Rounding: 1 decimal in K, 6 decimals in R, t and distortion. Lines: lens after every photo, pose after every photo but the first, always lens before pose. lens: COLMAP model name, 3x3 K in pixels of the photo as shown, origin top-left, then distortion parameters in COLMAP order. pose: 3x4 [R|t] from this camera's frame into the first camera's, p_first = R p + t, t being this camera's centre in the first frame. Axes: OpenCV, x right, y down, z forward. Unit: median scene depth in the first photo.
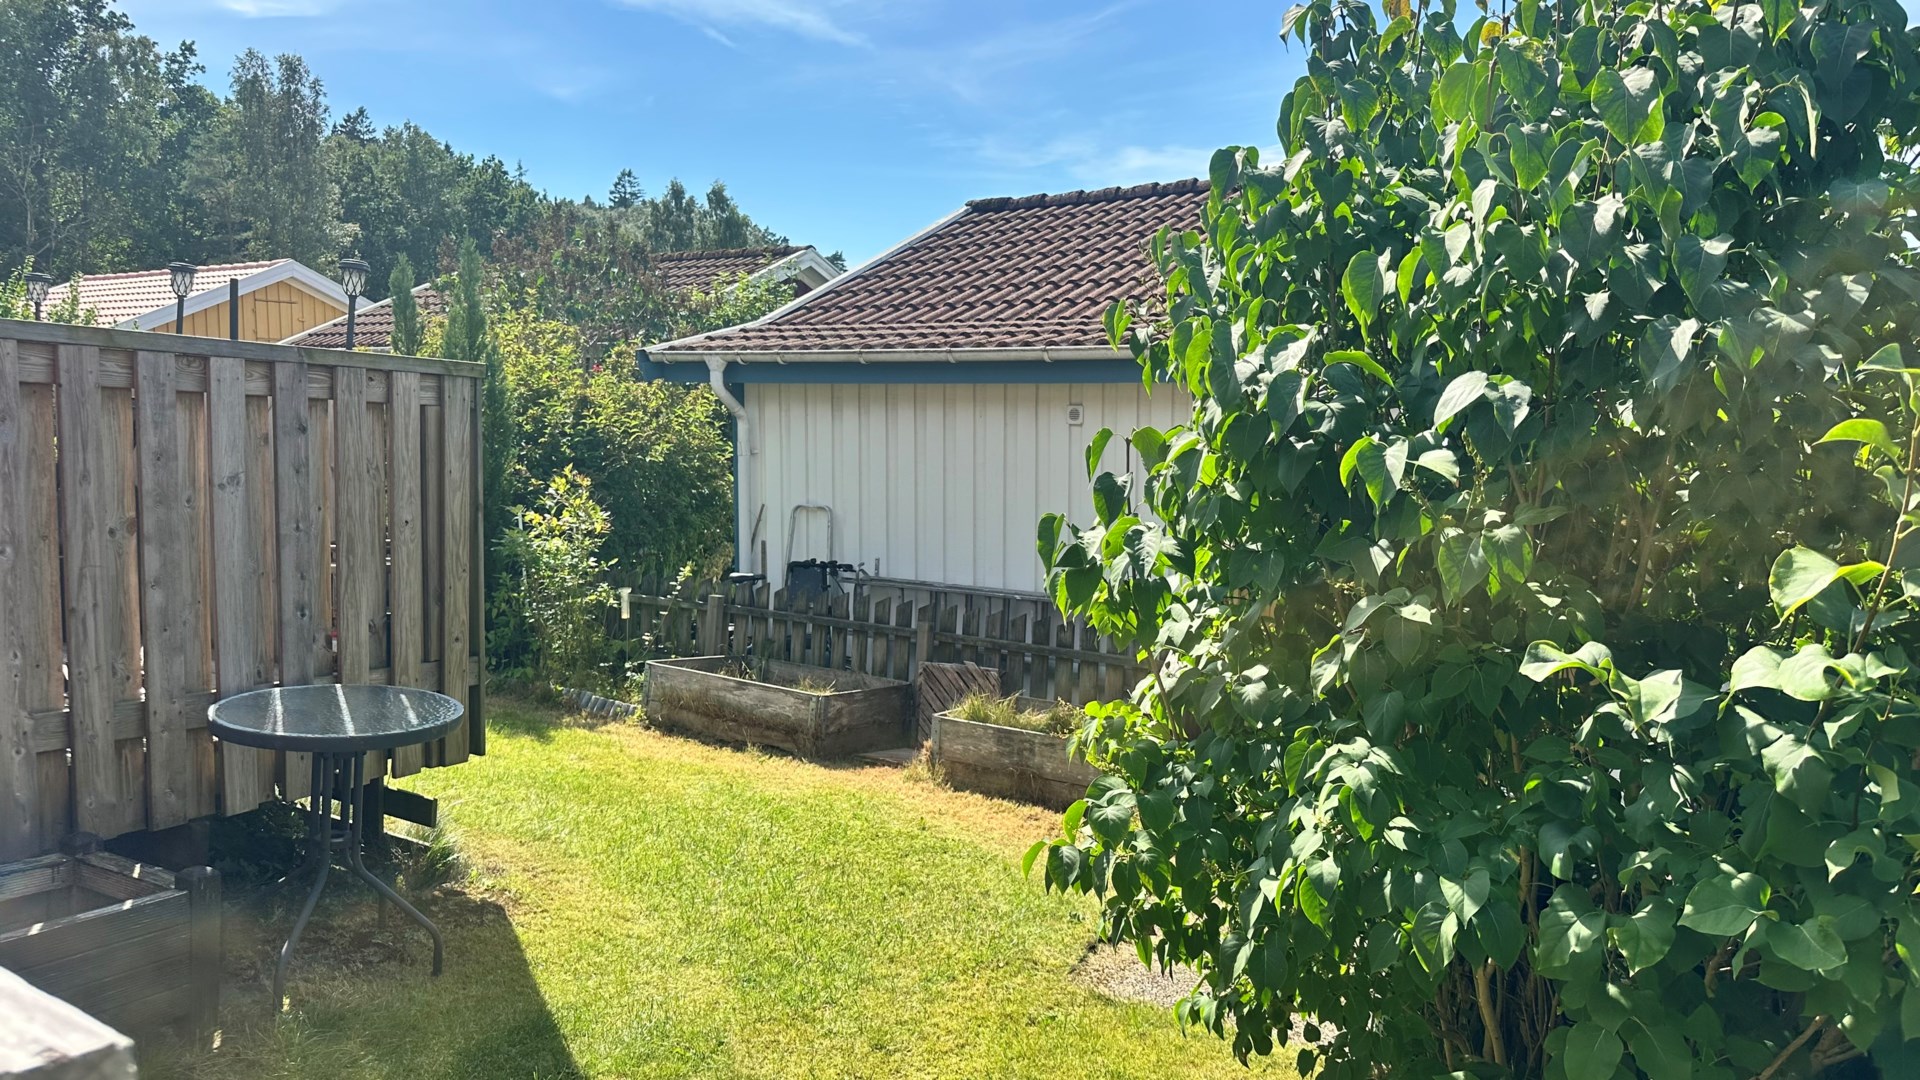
lens RADIAL K [[1346.6, 0, 971.4], [0, 1346.6, 544.0], [0, 0, 1]] dist [0.102152, -0.159796]
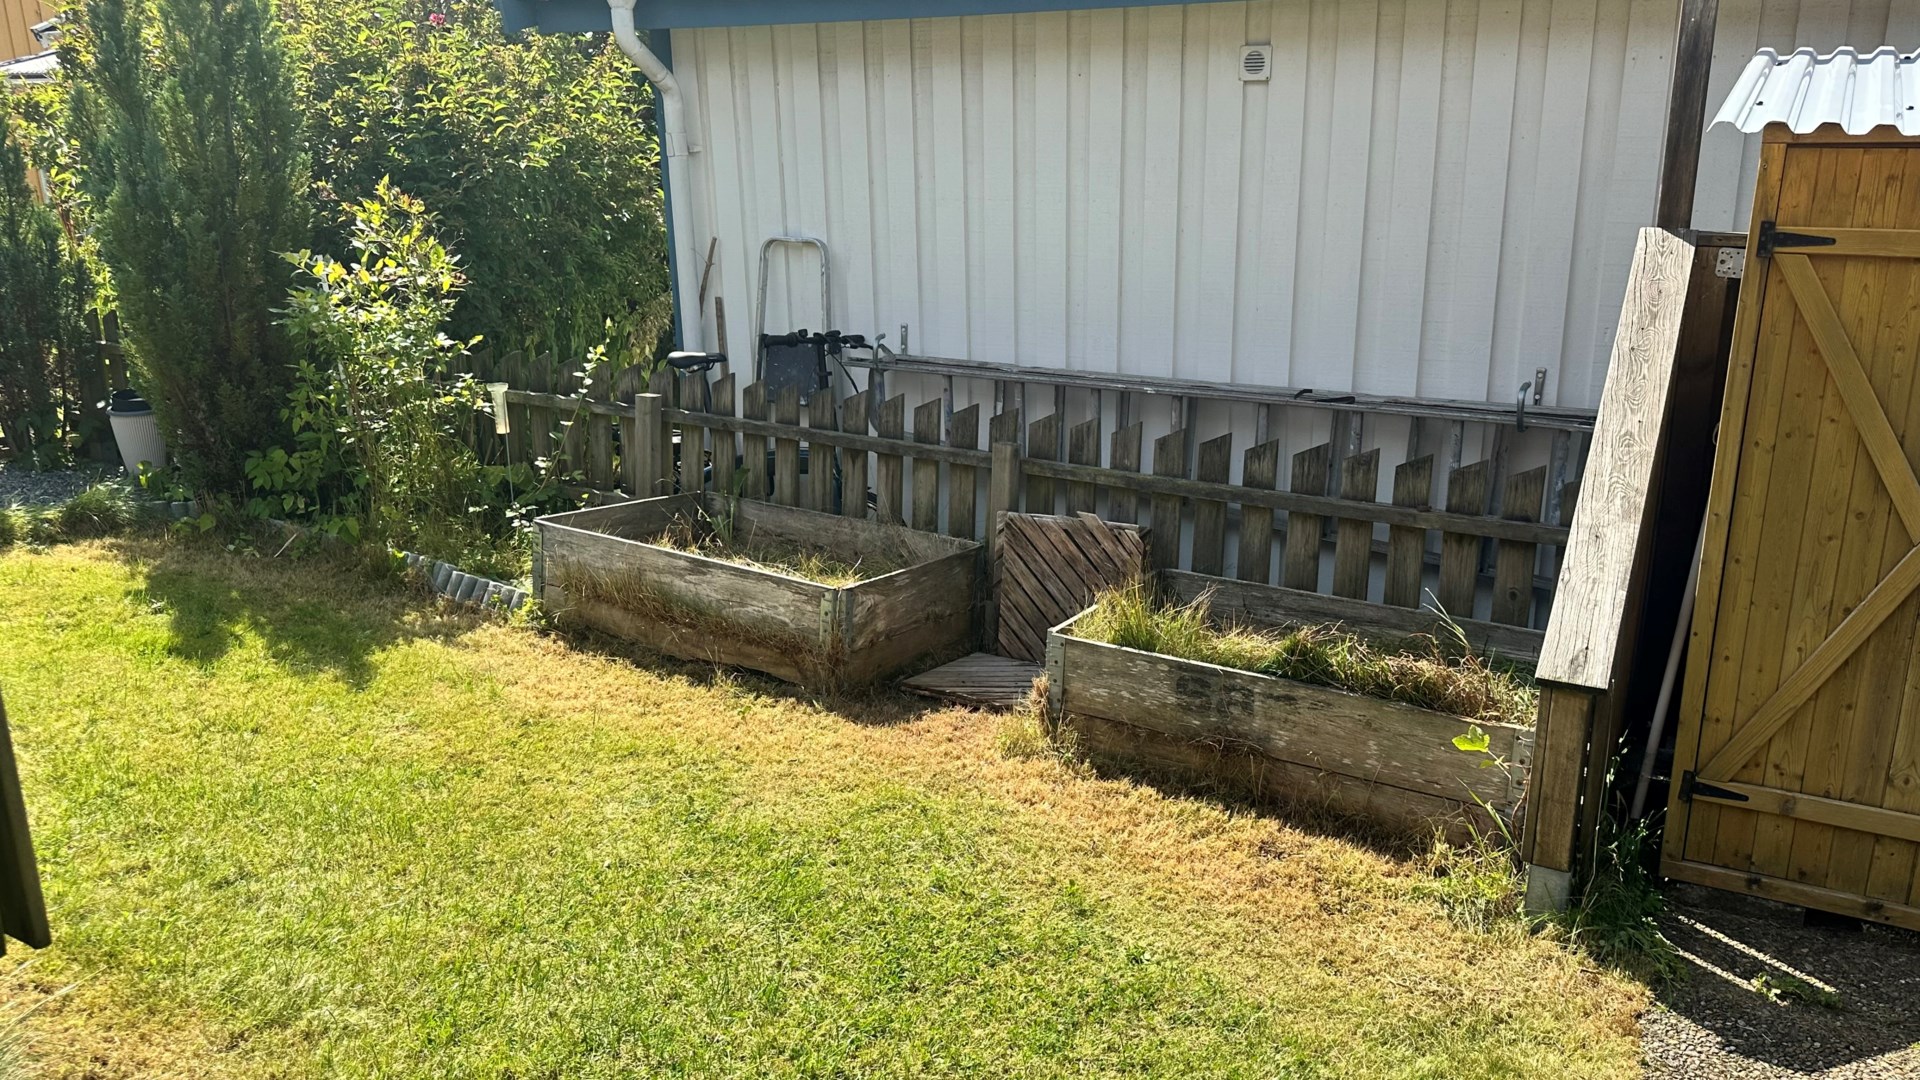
lens RADIAL K [[1428.3, 0, 964.9], [0, 1428.3, 562.4], [0, 0, 1]] dist [0.068627, -0.092821]
pose [[0.999564, -0.026186, 0.013655, -0.055908], [0.022843, 0.978594, 0.204530, -0.016996], [-0.018719, -0.204129, 0.978765, 0.345393]]
